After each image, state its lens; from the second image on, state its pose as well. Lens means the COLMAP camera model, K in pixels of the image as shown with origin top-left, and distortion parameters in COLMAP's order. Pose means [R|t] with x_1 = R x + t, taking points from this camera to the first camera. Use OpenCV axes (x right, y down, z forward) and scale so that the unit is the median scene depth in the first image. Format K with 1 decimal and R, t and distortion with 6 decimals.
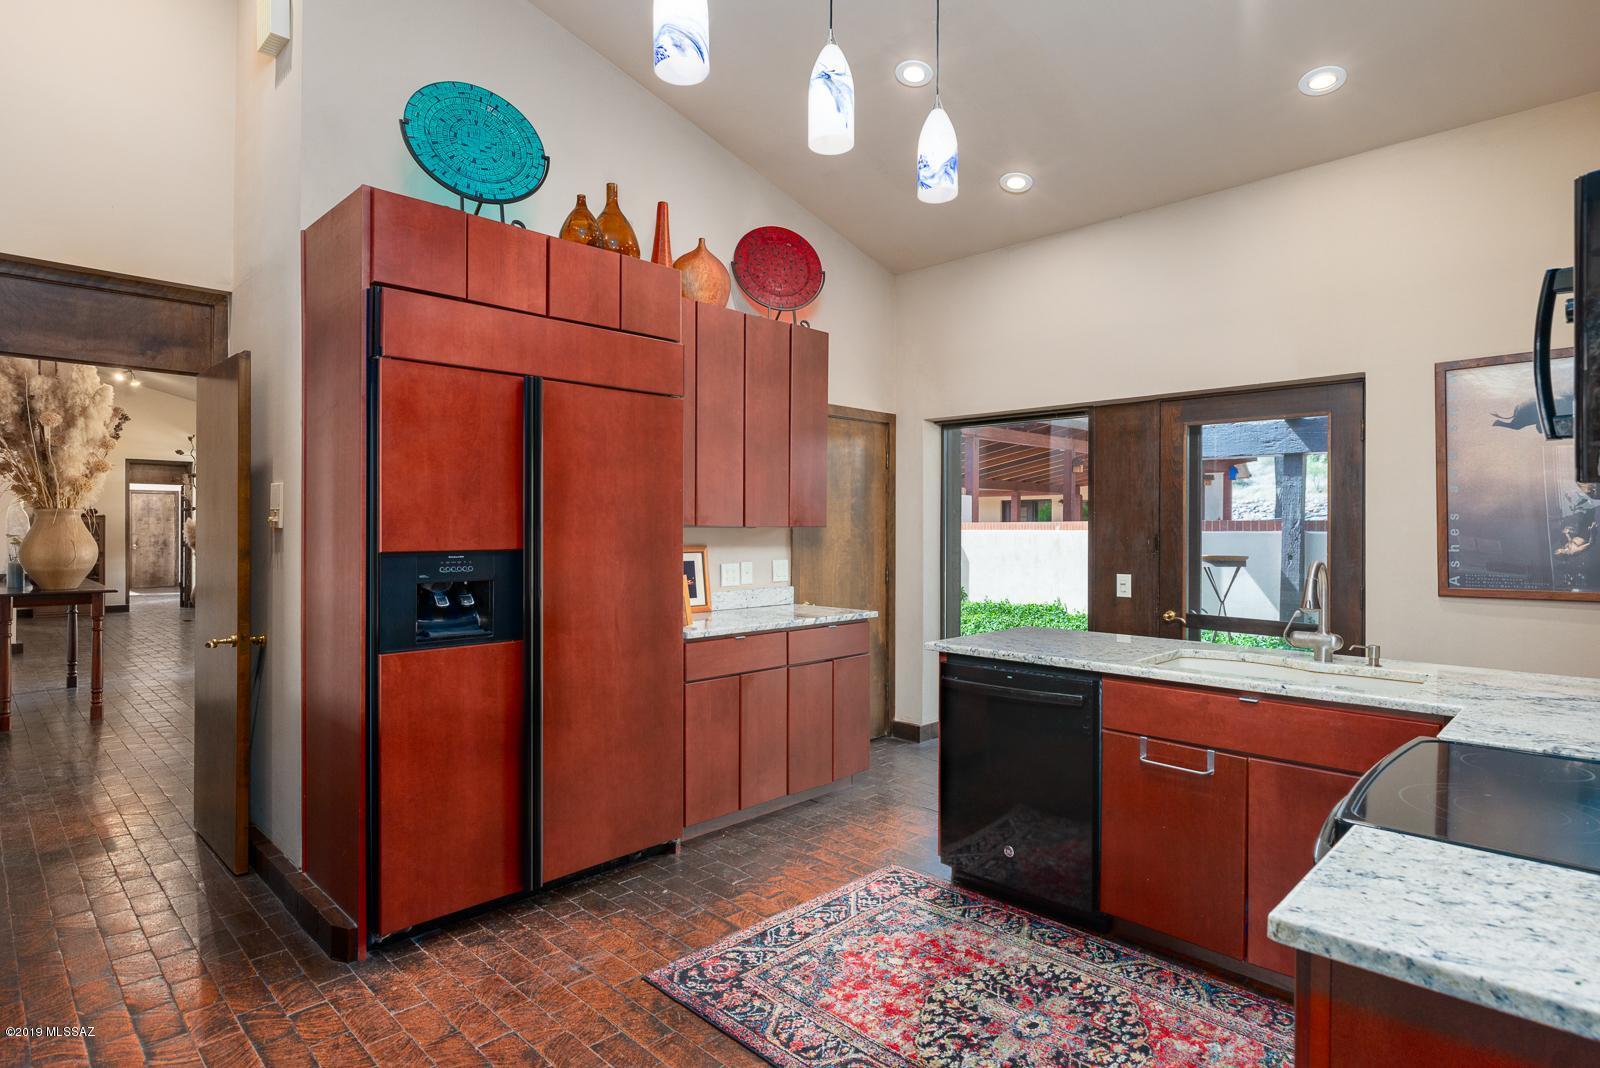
lens RADIAL K [[840.4, 0, 802.4], [0, 840.4, 530.9], [0, 0, 1]] dist [-0.002942, -0.000653]
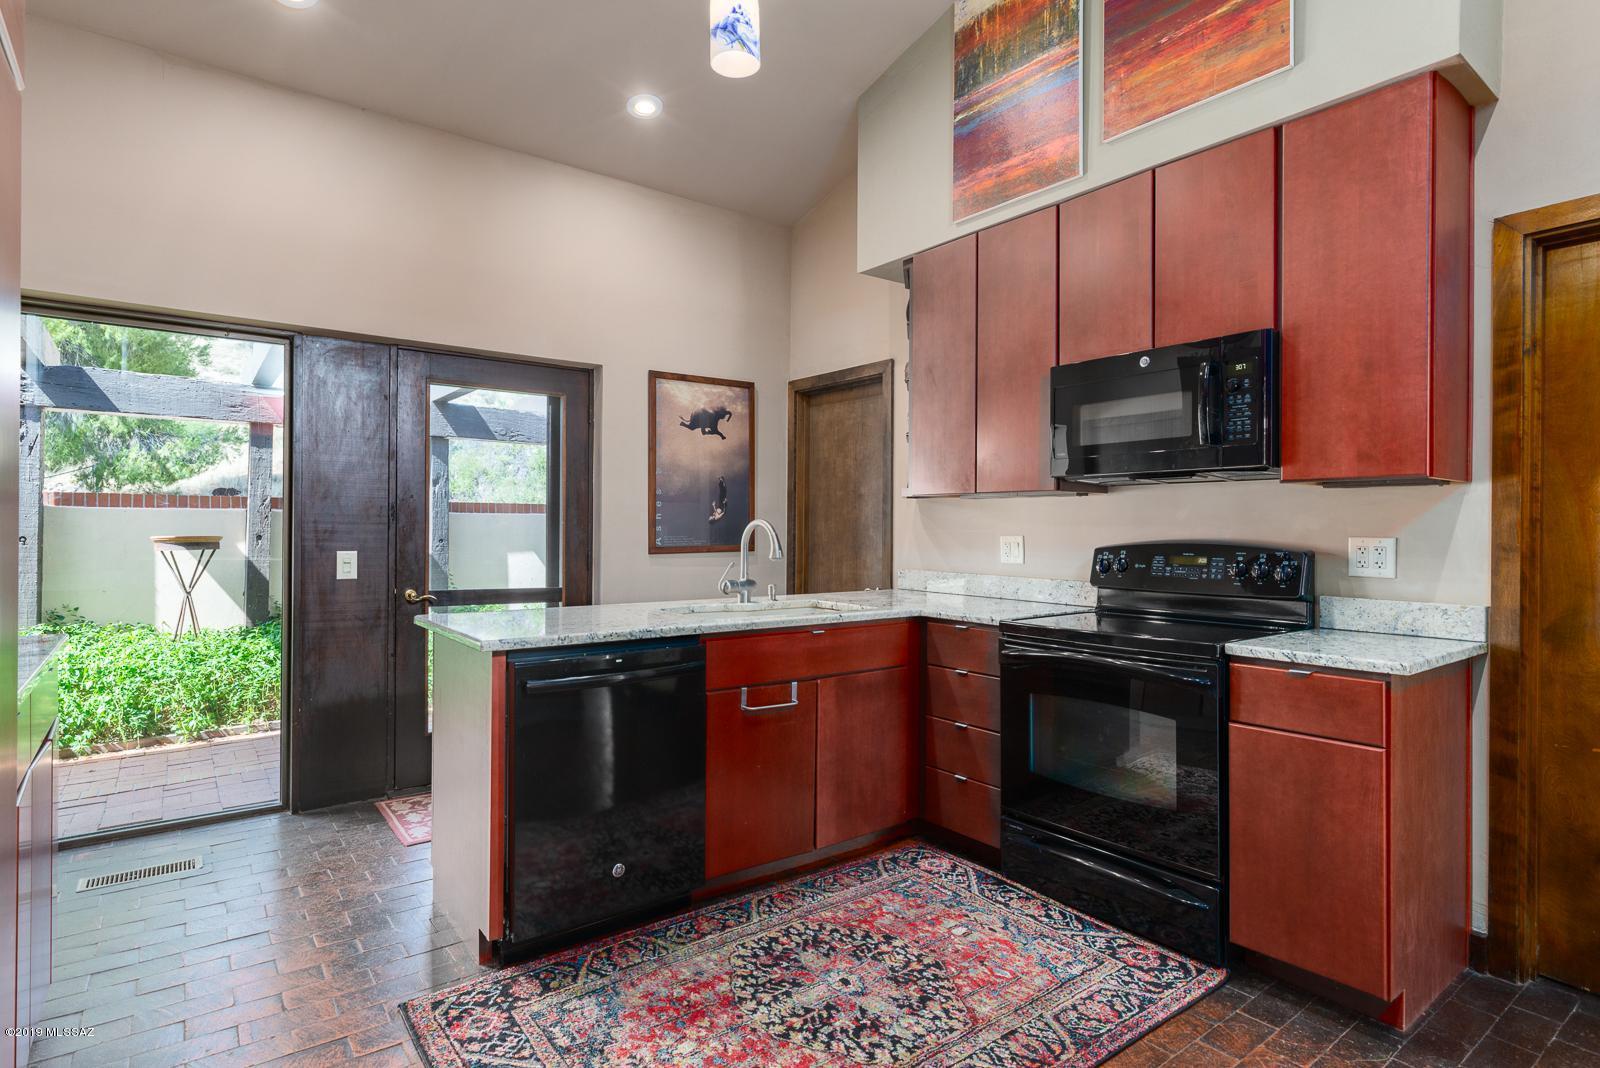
lens RADIAL K [[825.3, 0, 808.6], [0, 825.3, 540.0], [0, 0, 1]] dist [0.016477, -0.008893]
pose [[0.144395, -0.016670, 0.989380, -0.587657], [-0.003092, 0.999846, 0.017298, 0.044932], [-0.989515, -0.005557, 0.144321, 0.772591]]
